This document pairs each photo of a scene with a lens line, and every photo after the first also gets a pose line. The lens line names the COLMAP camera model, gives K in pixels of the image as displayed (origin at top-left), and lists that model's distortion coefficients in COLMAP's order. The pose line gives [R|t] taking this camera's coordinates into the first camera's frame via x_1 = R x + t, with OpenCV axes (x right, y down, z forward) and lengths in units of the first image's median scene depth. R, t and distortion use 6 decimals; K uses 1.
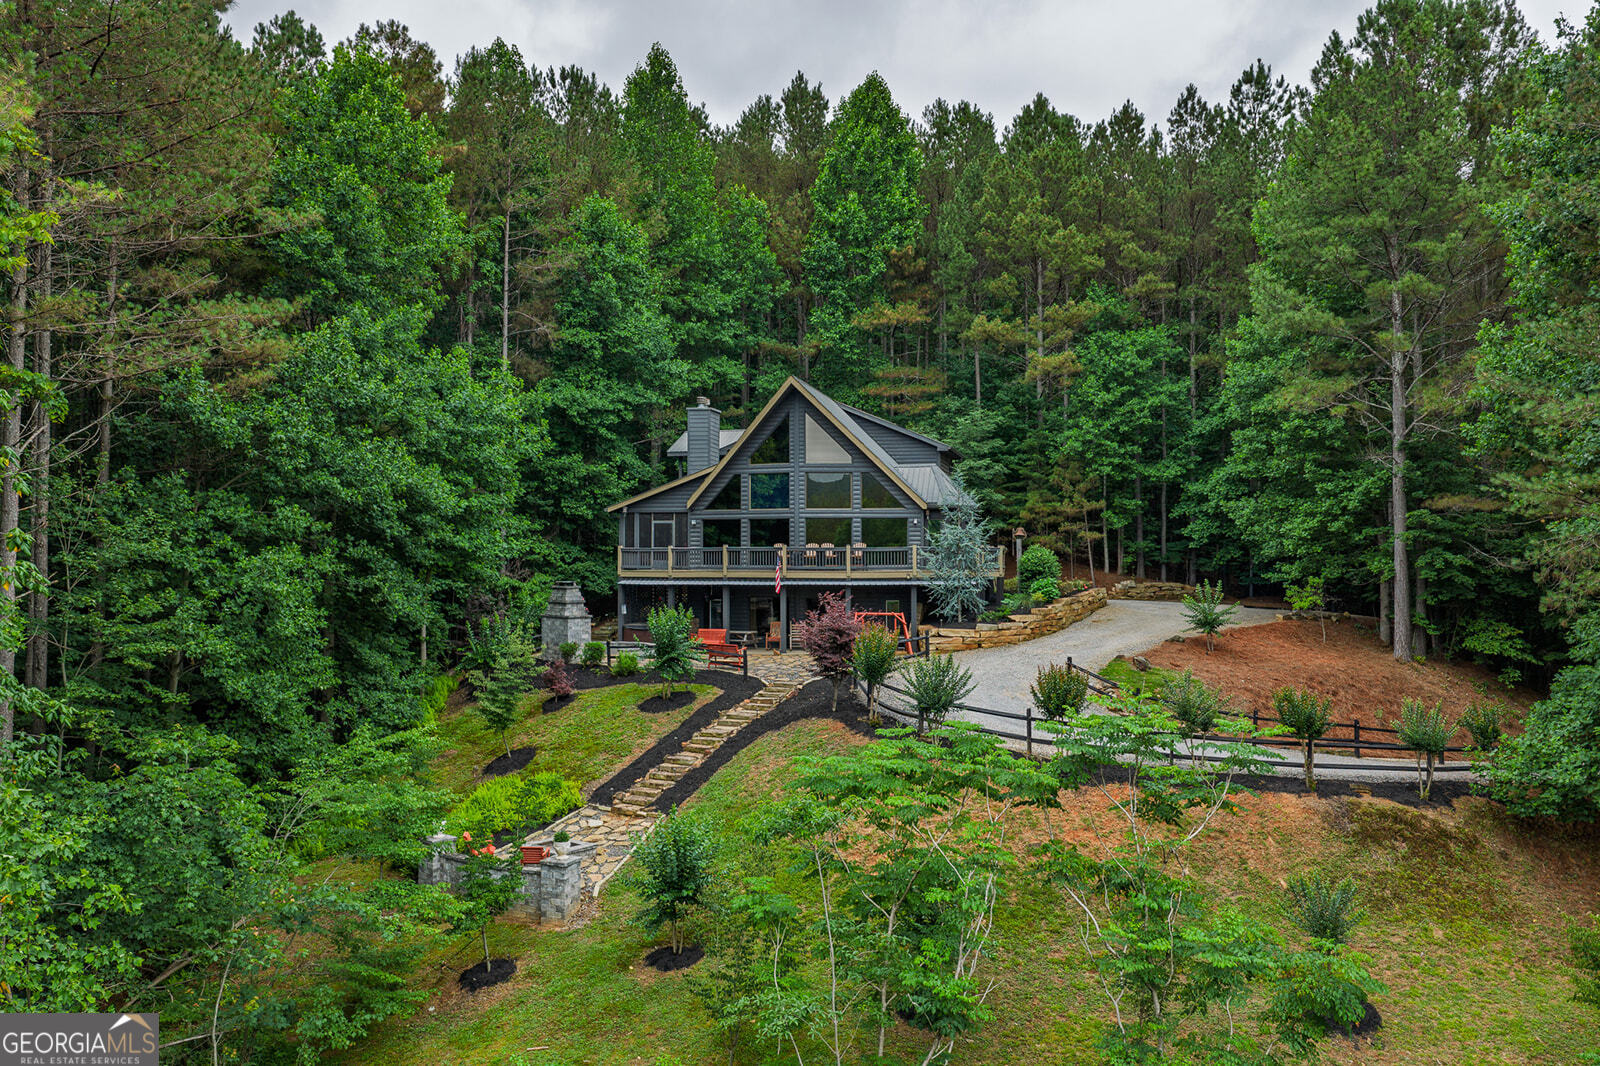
lens RADIAL K [[1318.6, 0, 801.5], [0, 1318.6, 542.5], [0, 0, 1]] dist [0.026412, -0.049076]
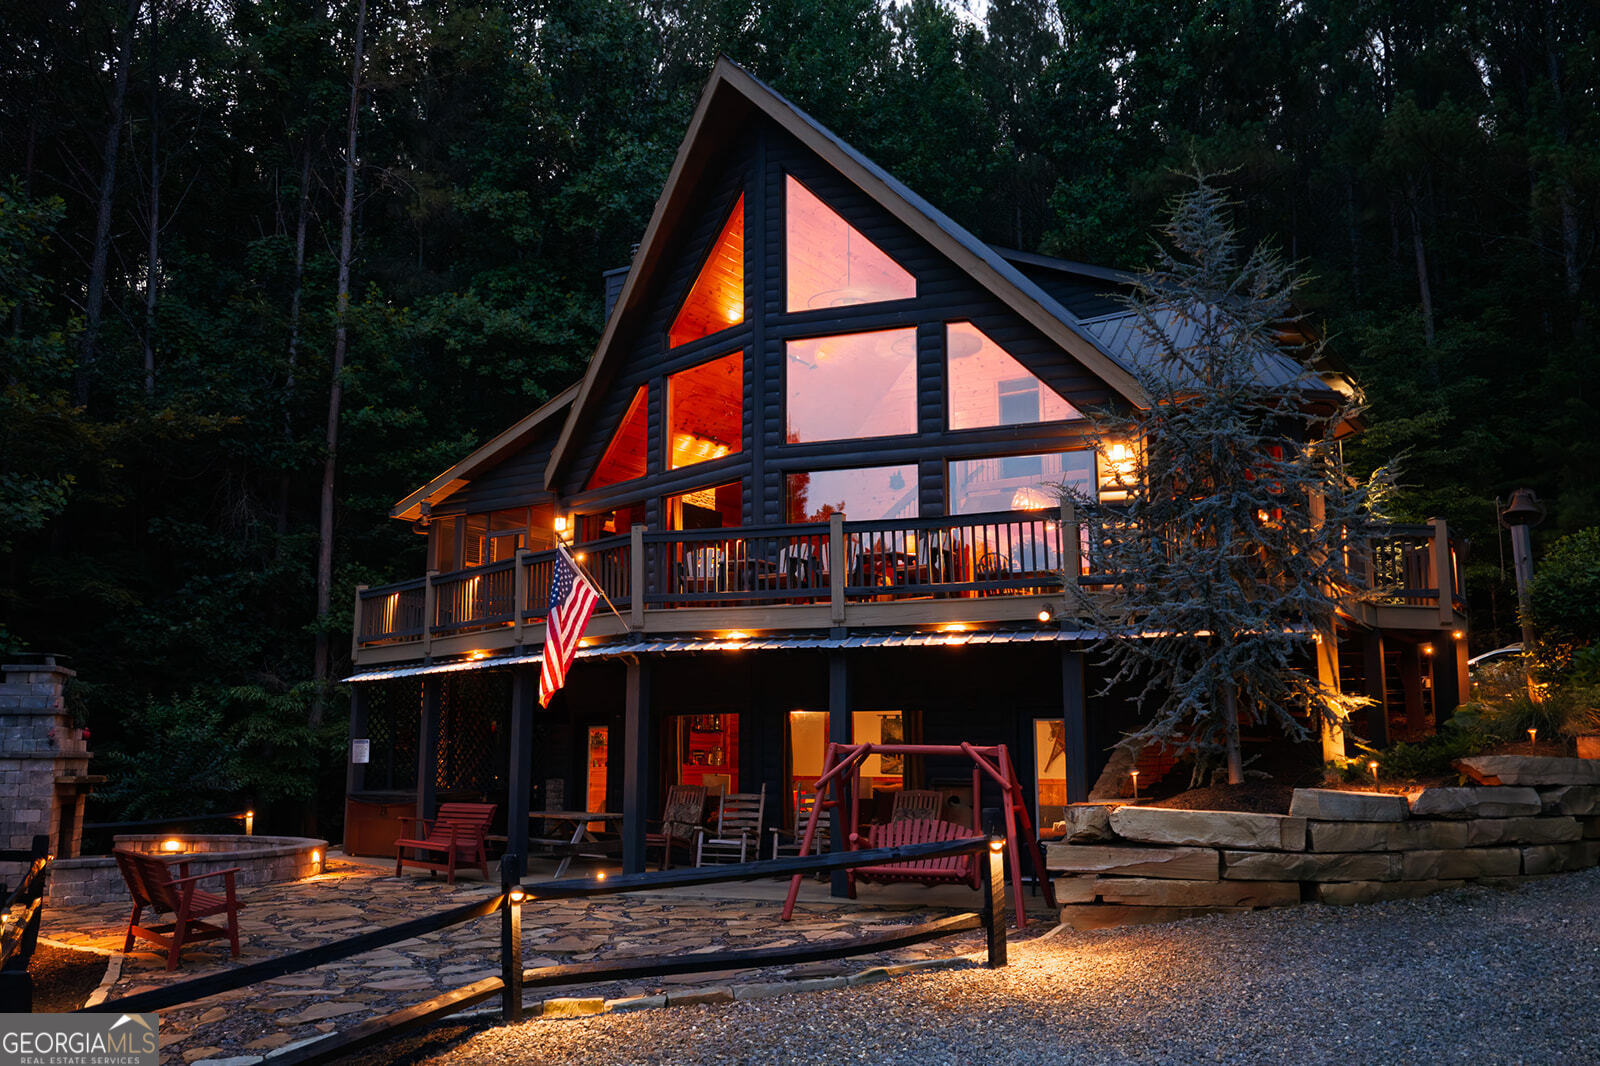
lens RADIAL K [[1324.2, 0, 802.7], [0, 1324.2, 541.9], [0, 0, 1]] dist [0.015009, -0.029809]
pose [[0.933276, -0.055956, -0.354773, 0.121620], [0.003054, 0.988990, -0.147953, 0.047385], [0.359146, 0.136998, 0.923172, 0.673572]]
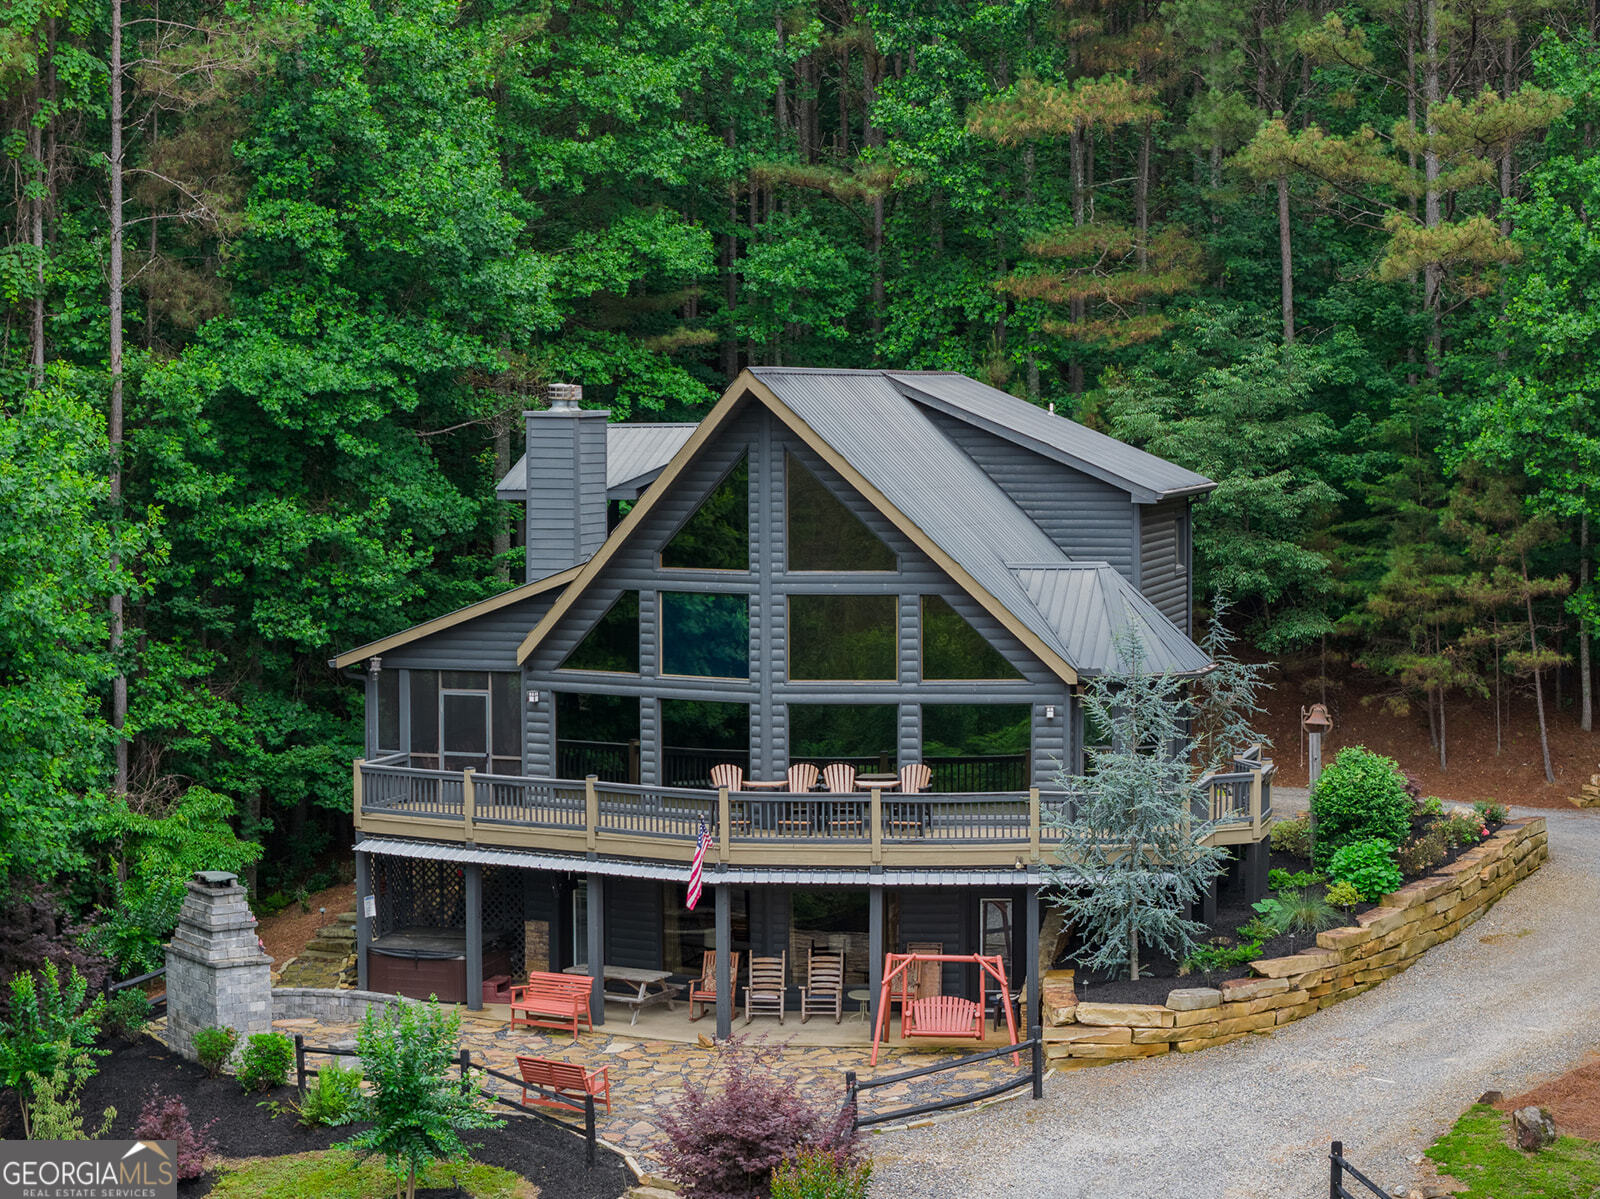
lens RADIAL K [[3206.3, 0, 776.7], [0, 3206.3, 598.4], [0, 0, 1]] dist [-0.287585, 1.646696]
pose [[0.996052, 0.002079, -0.088746, 0.087053], [0.004960, 0.996860, 0.079024, -0.128102], [0.088631, -0.079152, 0.992915, -0.007104]]
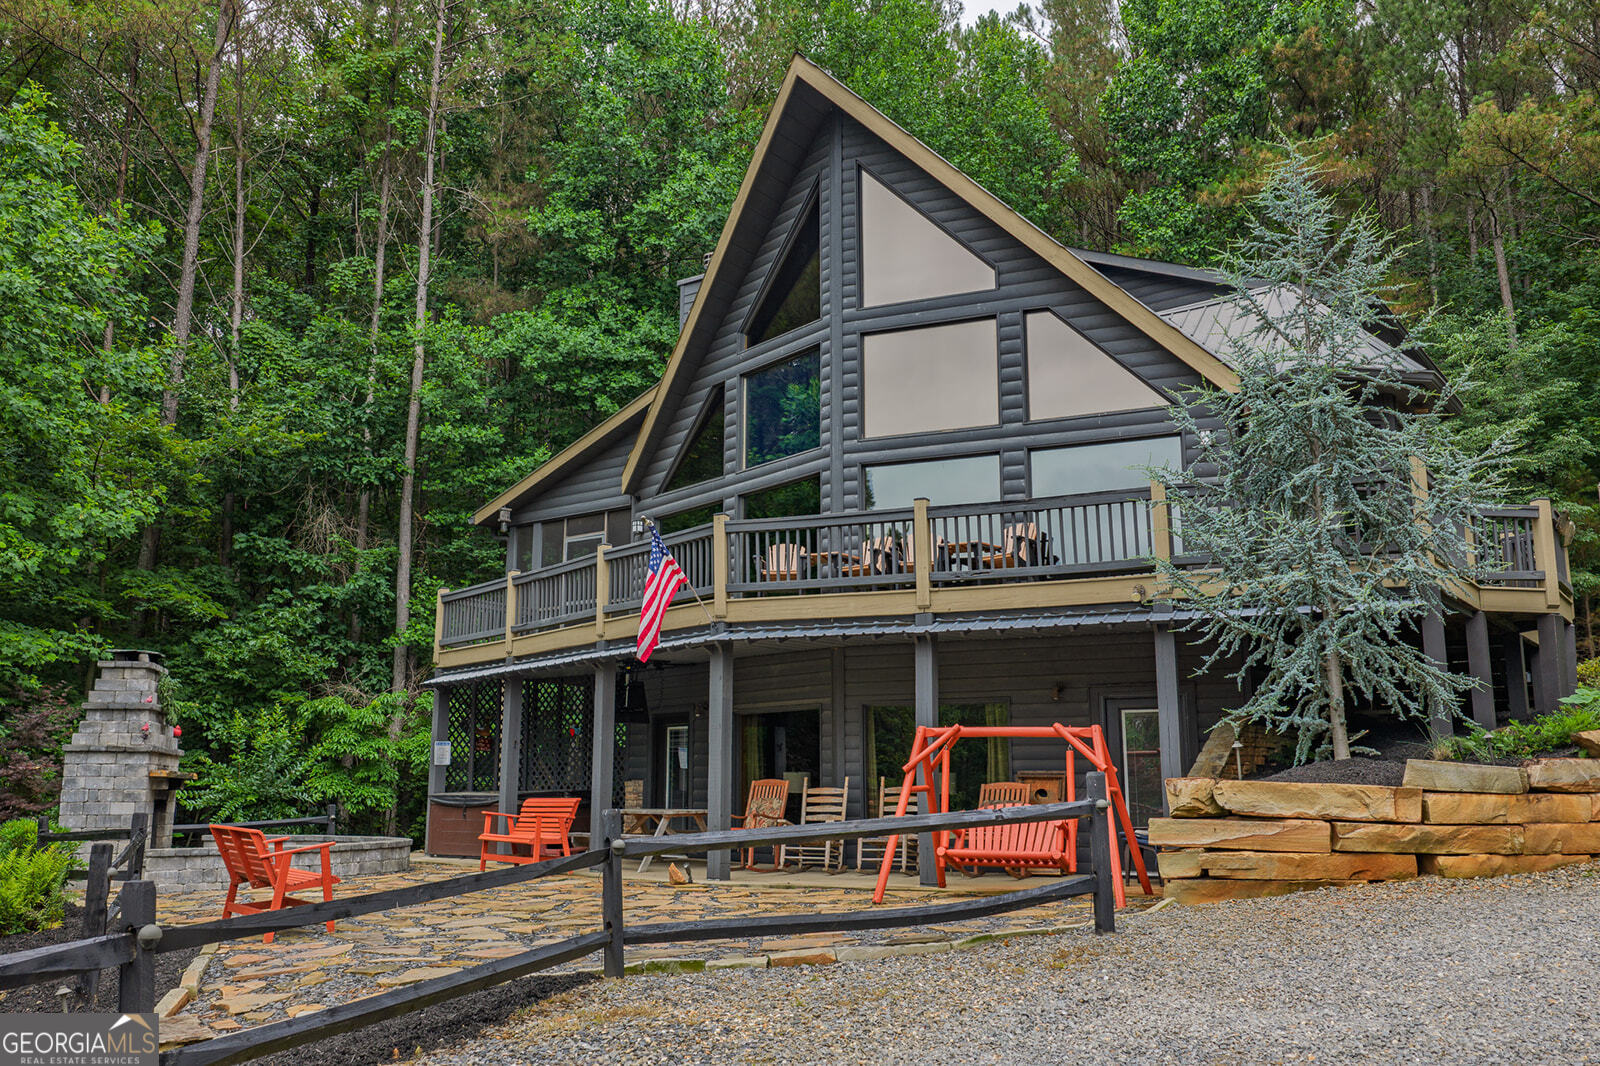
lens RADIAL K [[1318.6, 0, 801.5], [0, 1318.6, 542.5], [0, 0, 1]] dist [0.026412, -0.049076]
pose [[0.915185, -0.073099, -0.396351, 0.115768], [0.003312, 0.984745, -0.173970, 0.056778], [0.403021, 0.157902, 0.901466, 0.675428]]
